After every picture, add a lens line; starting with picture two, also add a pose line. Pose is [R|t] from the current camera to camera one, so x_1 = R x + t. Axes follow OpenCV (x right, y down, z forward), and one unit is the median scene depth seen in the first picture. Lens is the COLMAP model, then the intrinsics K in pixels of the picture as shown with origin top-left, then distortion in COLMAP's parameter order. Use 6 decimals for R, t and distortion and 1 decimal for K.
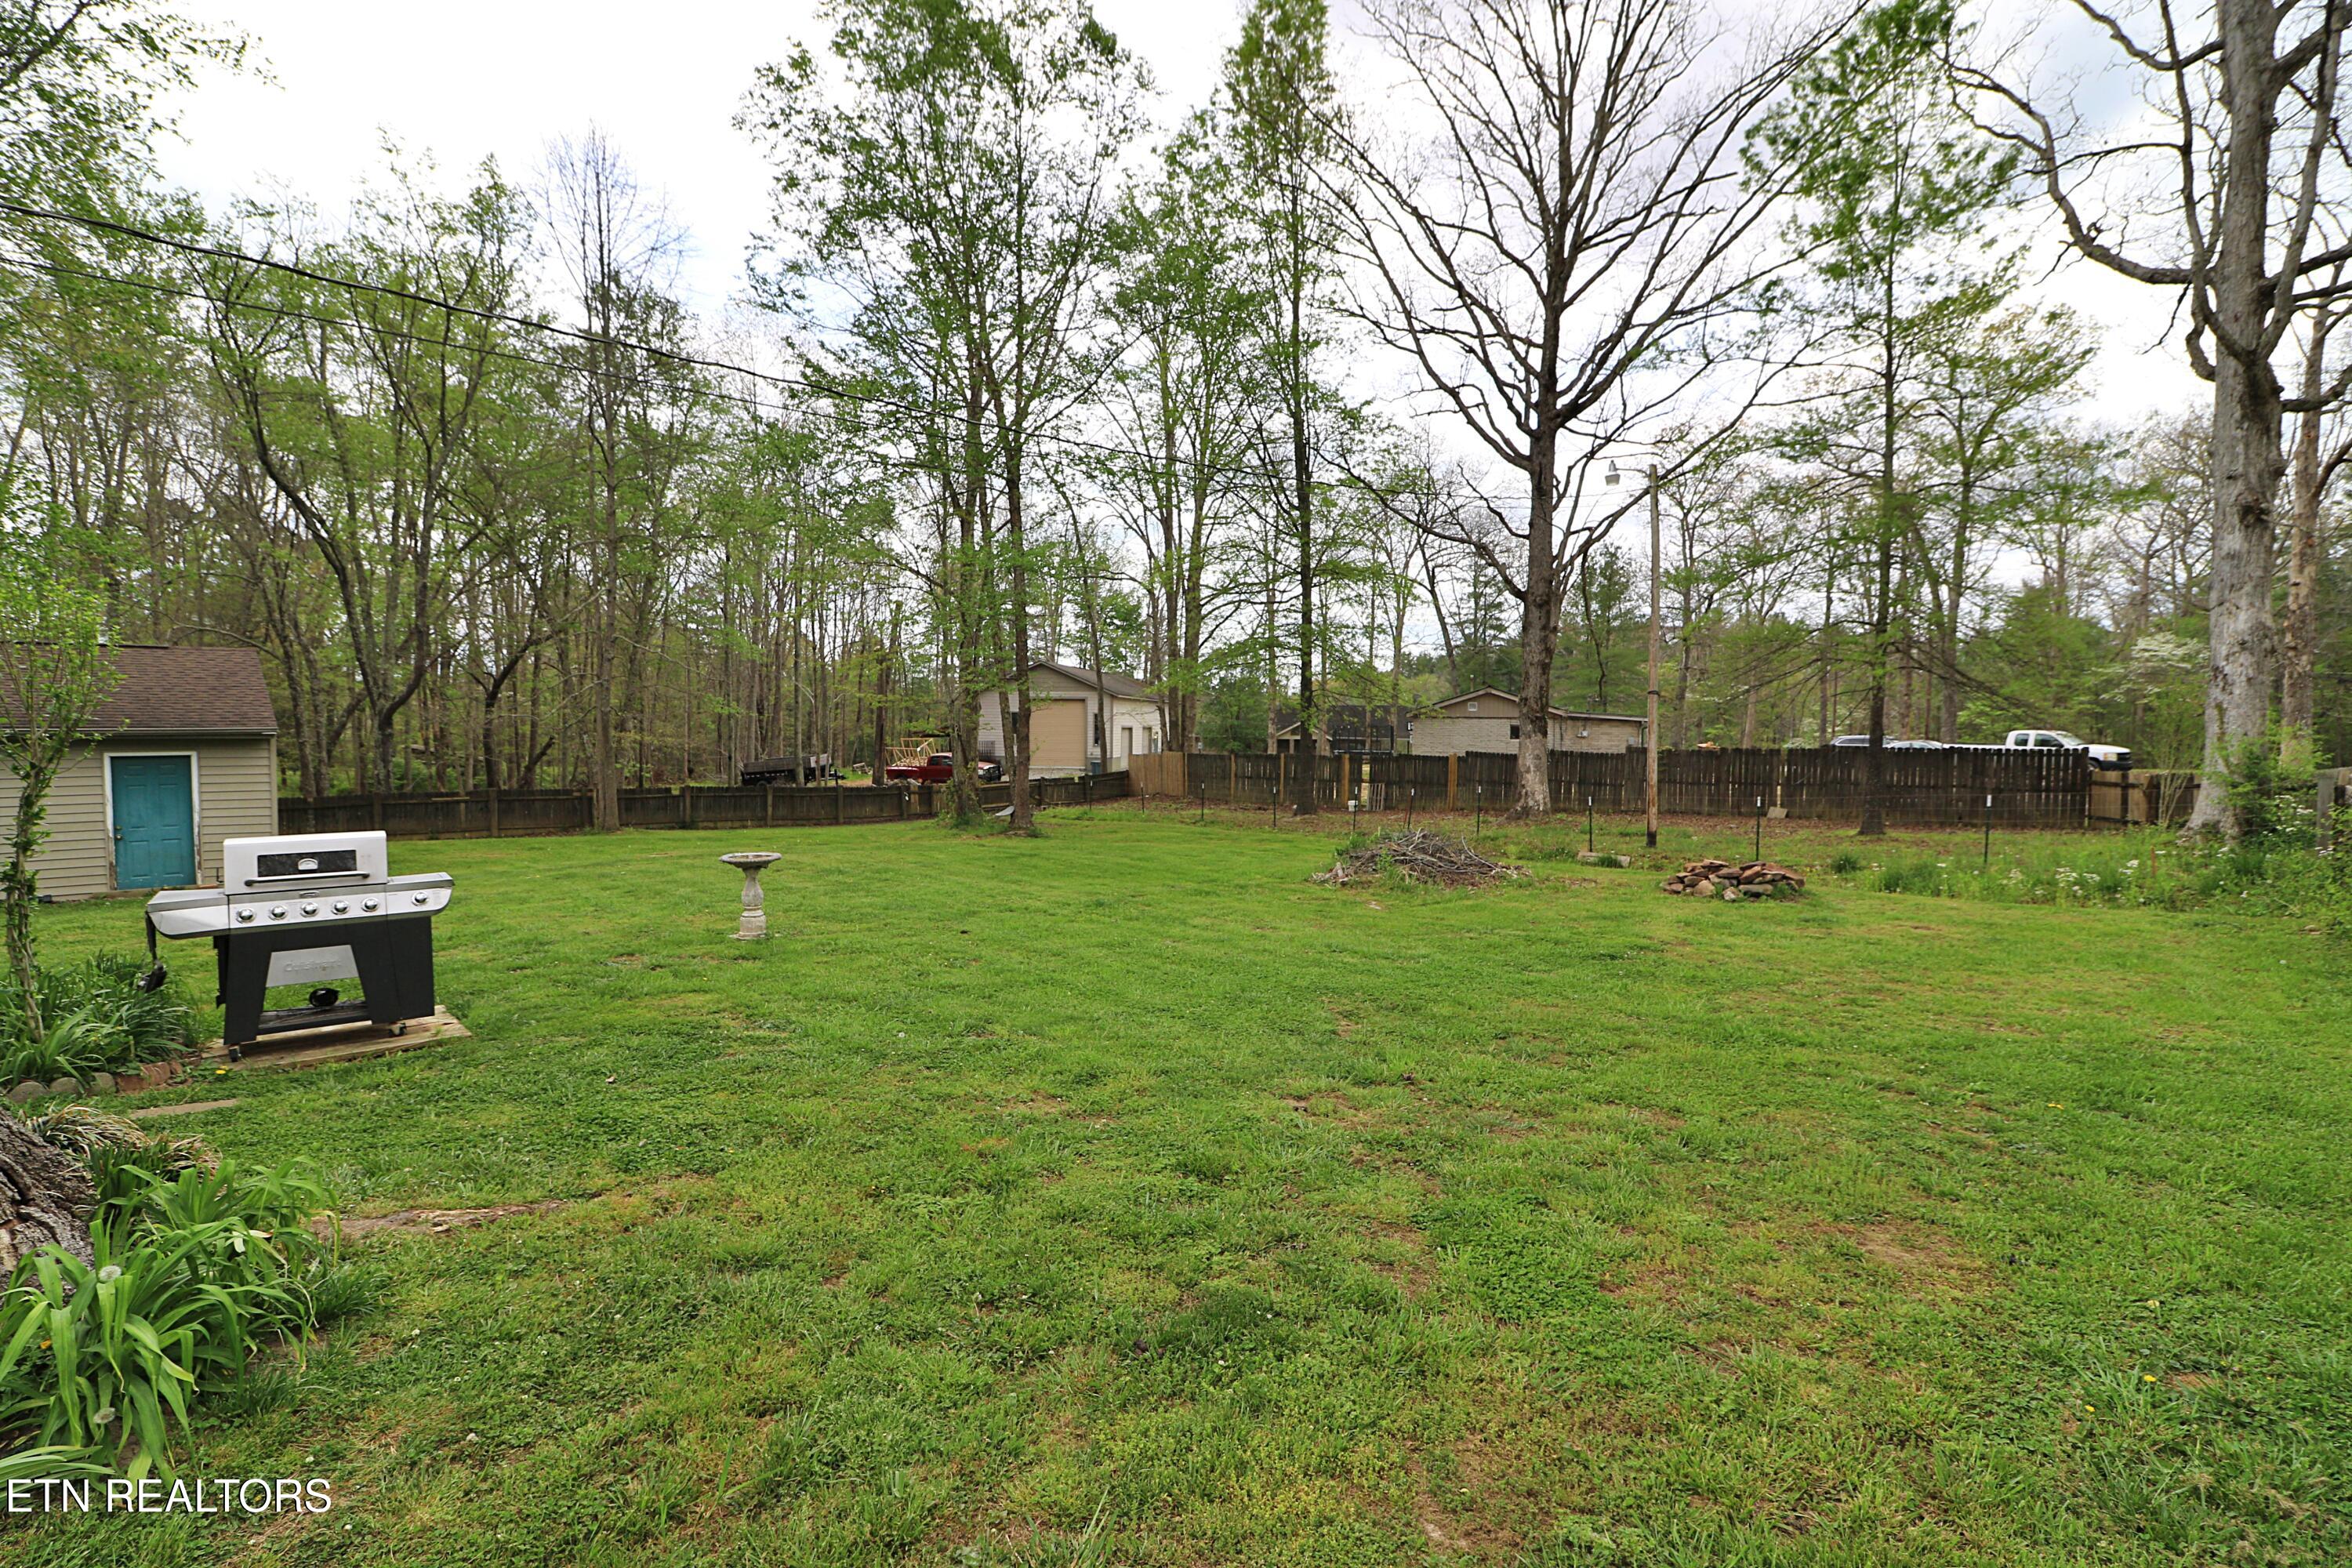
lens RADIAL K [[1078.6, 0, 1176.2], [0, 1078.6, 762.4], [0, 0, 1]] dist [0.001371, -0.013761]
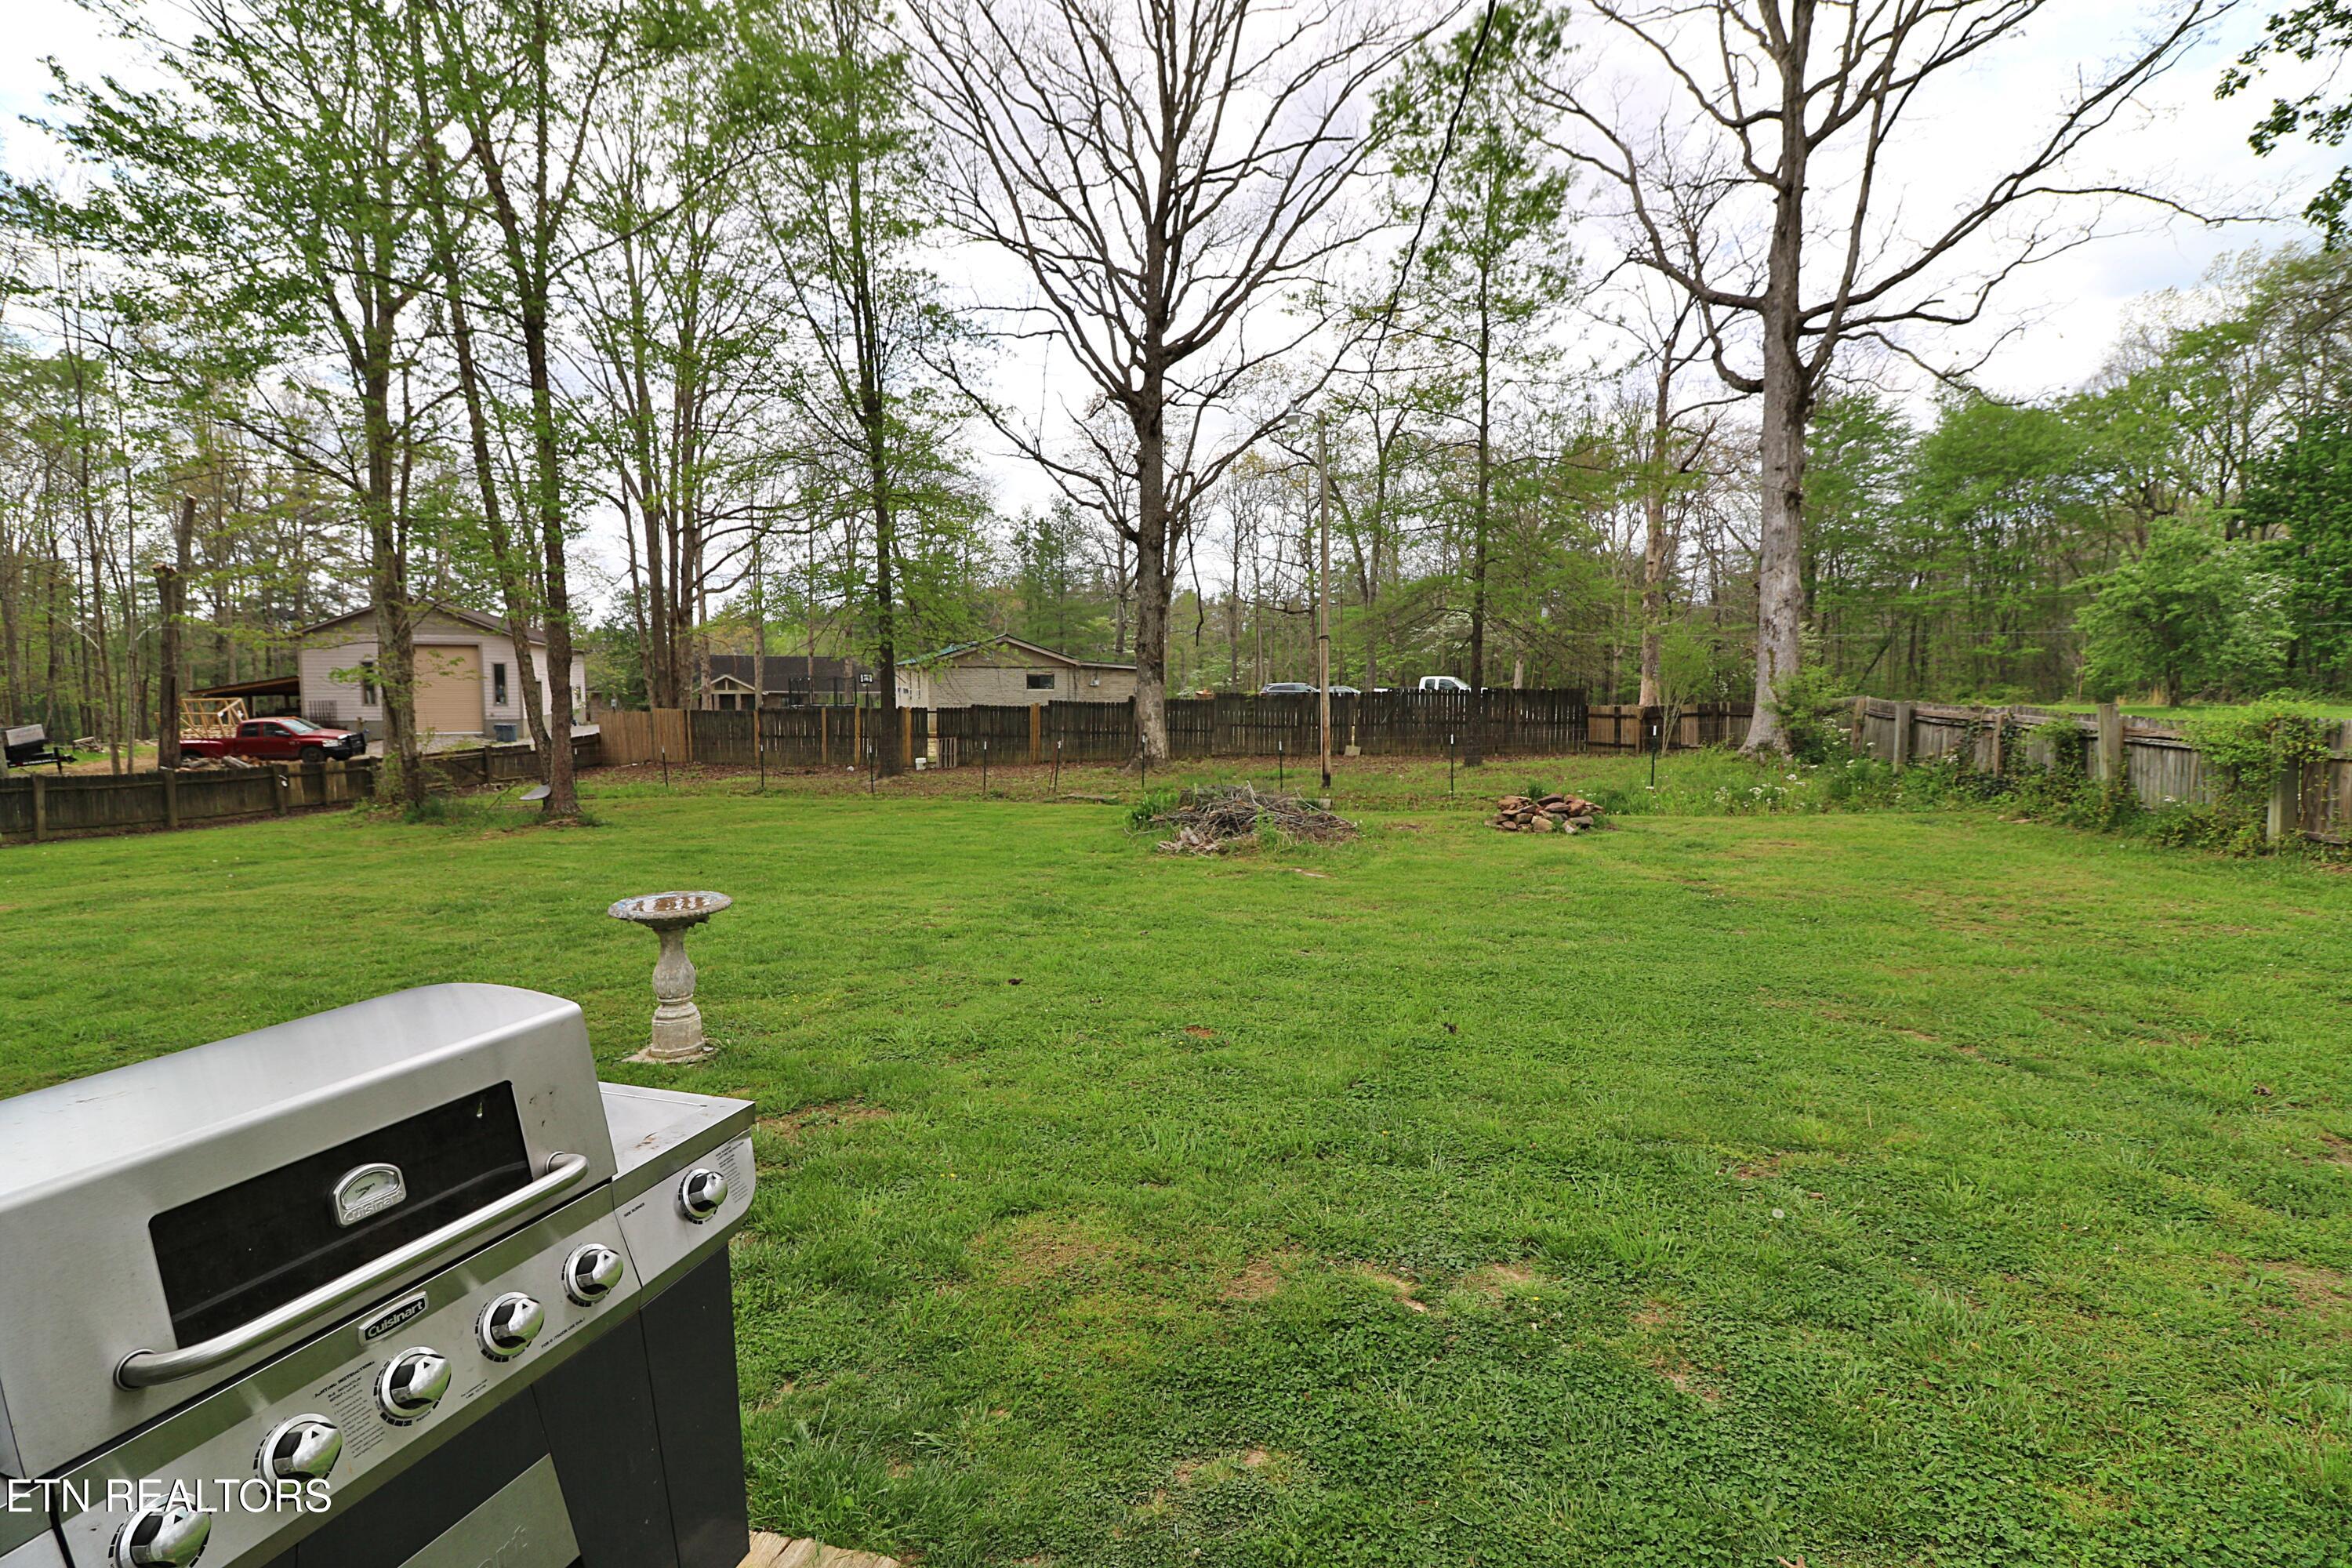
lens RADIAL K [[1078.6, 0, 1176.2], [0, 1078.6, 762.4], [0, 0, 1]] dist [0.001371, -0.013761]
pose [[0.847434, -0.047951, 0.528730, -0.201458], [0.025139, 0.998420, 0.050255, -0.001102], [-0.530305, -0.029296, 0.847301, 0.185361]]
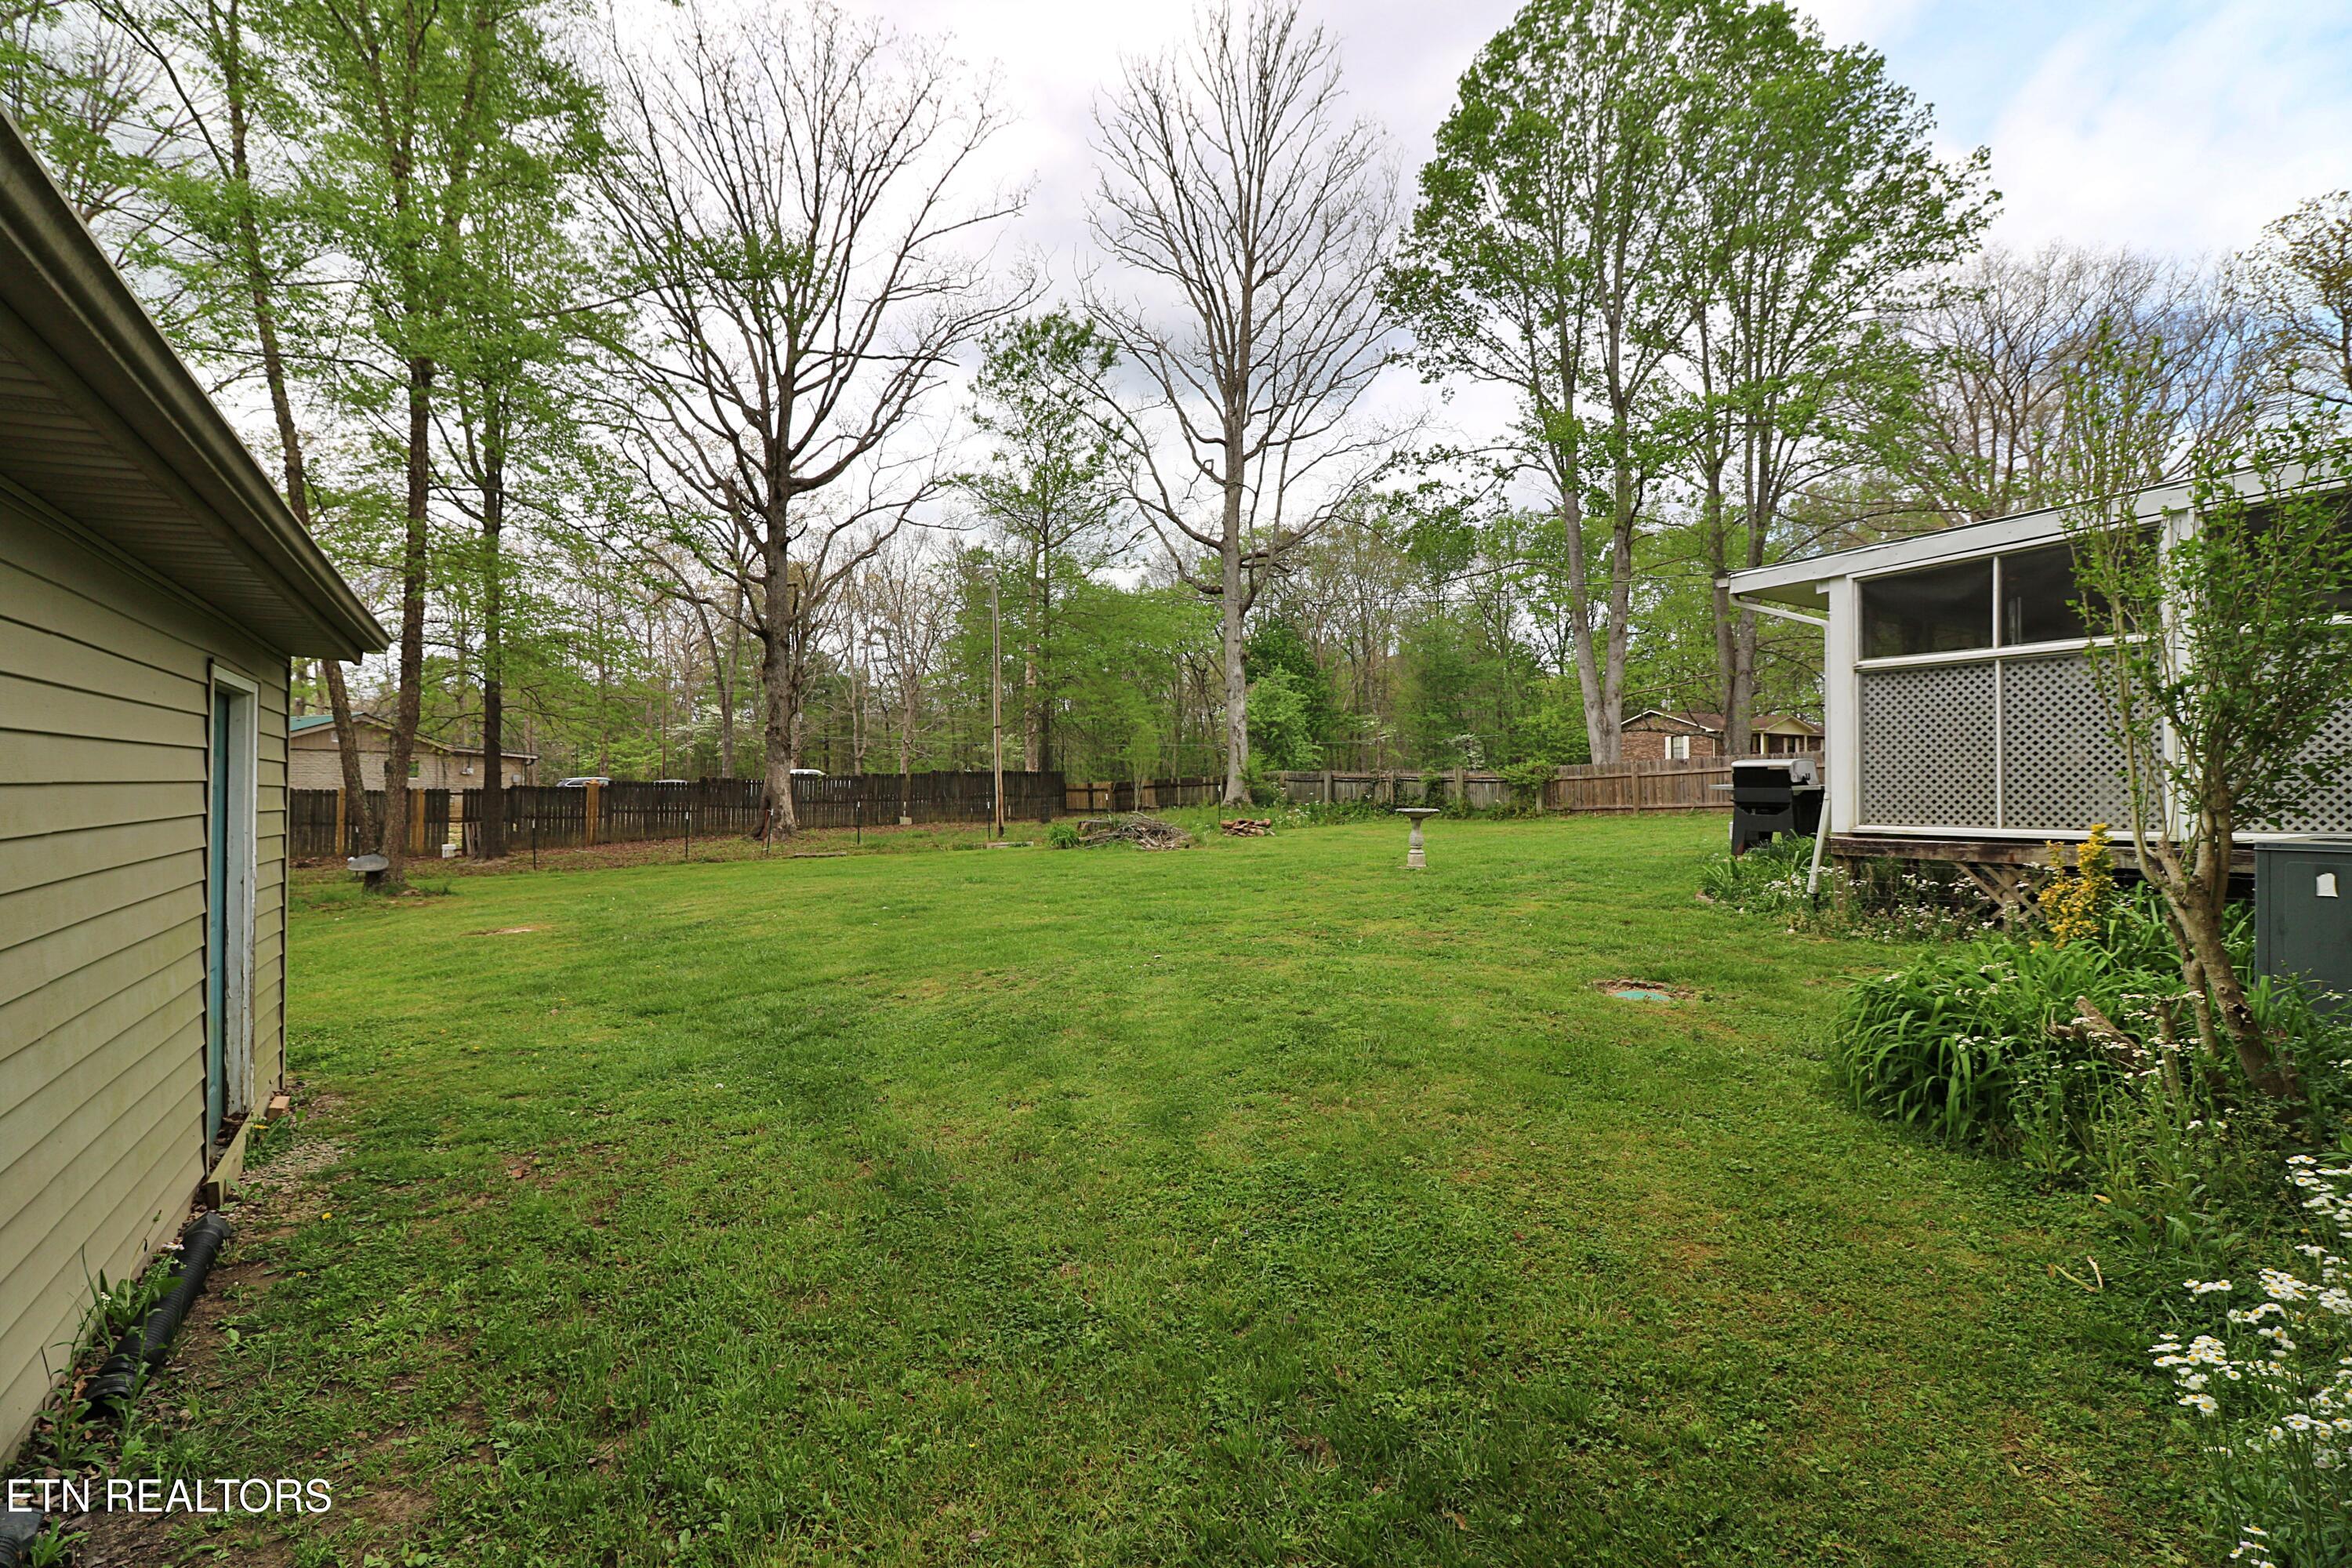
lens RADIAL K [[1078.6, 0, 1176.2], [0, 1078.6, 762.4], [0, 0, 1]] dist [0.001371, -0.013761]
pose [[0.202548, 0.014182, 0.979170, -0.795925], [0.037569, 0.999046, -0.022241, 0.019108], [-0.978551, 0.041291, 0.201822, 0.443348]]
